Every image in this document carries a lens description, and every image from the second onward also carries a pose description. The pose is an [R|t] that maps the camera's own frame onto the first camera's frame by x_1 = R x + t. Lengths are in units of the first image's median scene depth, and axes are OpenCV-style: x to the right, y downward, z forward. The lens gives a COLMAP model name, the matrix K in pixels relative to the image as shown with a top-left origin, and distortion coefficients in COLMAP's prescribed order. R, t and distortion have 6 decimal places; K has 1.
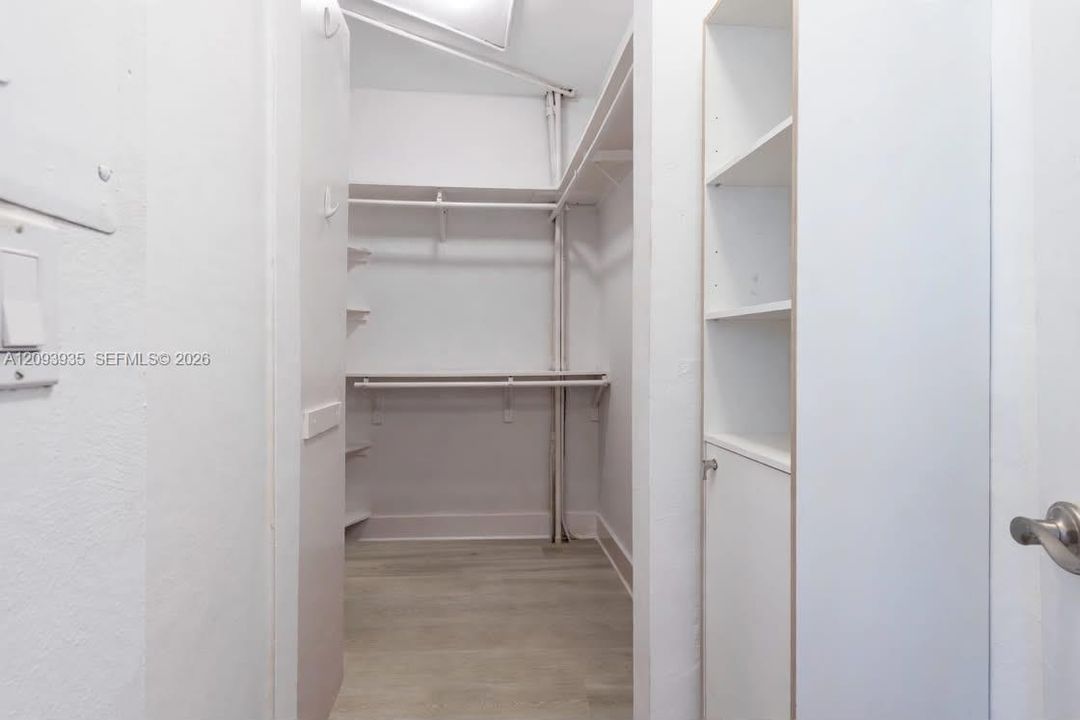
lens RADIAL K [[499.8, 0, 521.9], [0, 499.8, 352.2], [0, 0, 1]] dist [0.002749, 0.000125]
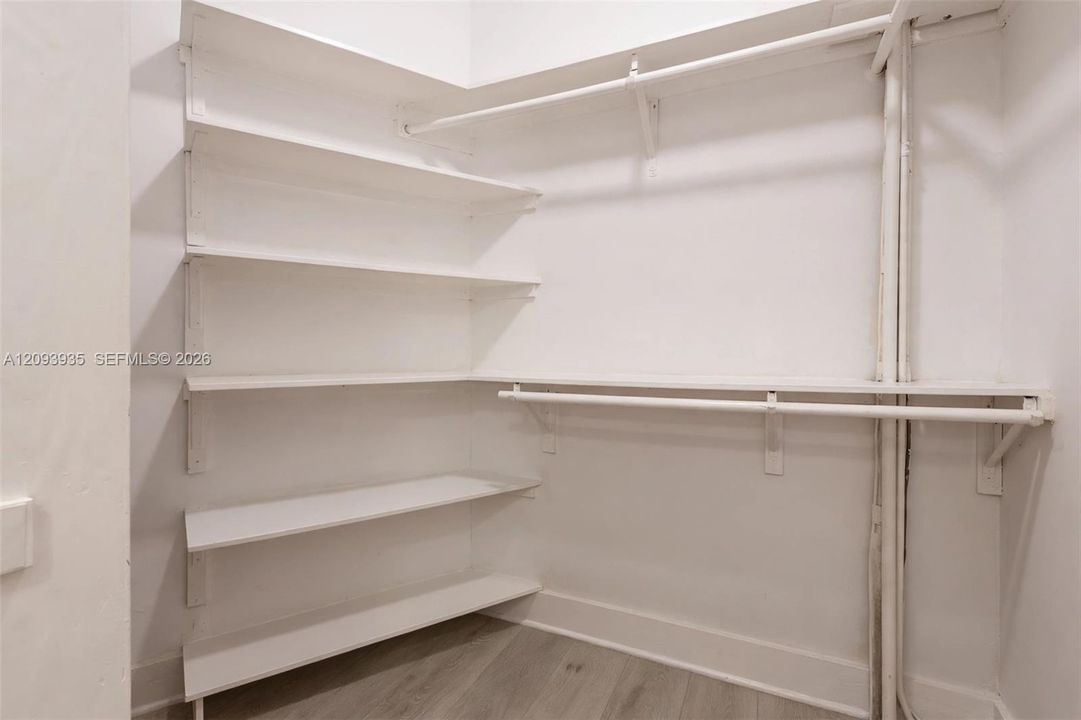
lens RADIAL K [[500.2, 0, 522.4], [0, 500.2, 352.1], [0, 0, 1]] dist [0.002749, 0.000125]
pose [[0.843534, 0.006233, -0.537040, 0.032769], [-0.001280, 0.999953, 0.009596, 0.003967], [0.537075, -0.007407, 0.843502, 0.407552]]
